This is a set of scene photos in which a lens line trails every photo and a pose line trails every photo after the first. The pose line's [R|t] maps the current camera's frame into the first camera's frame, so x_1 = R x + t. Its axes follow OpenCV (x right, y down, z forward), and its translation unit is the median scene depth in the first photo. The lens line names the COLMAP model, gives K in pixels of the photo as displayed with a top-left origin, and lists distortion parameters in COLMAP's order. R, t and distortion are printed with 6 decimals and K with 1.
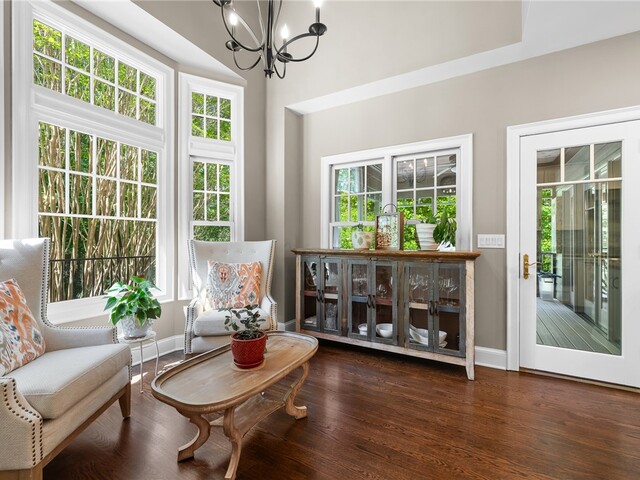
lens RADIAL K [[292.3, 0, 320.0], [0, 292.3, 240.0], [0, 0, 1]] dist [-0.000171, -0.000692]
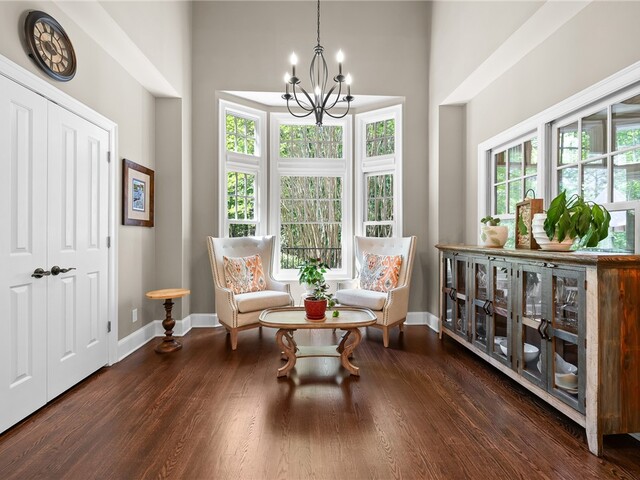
lens RADIAL K [[292.3, 0, 320.0], [0, 292.3, 240.0], [0, 0, 1]] dist [-0.000171, -0.000692]
pose [[0.530638, 0.008288, -0.847558, 0.603992], [-0.000604, 0.999956, 0.009400, 0.003648], [0.847598, -0.004476, 0.530620, 0.125330]]
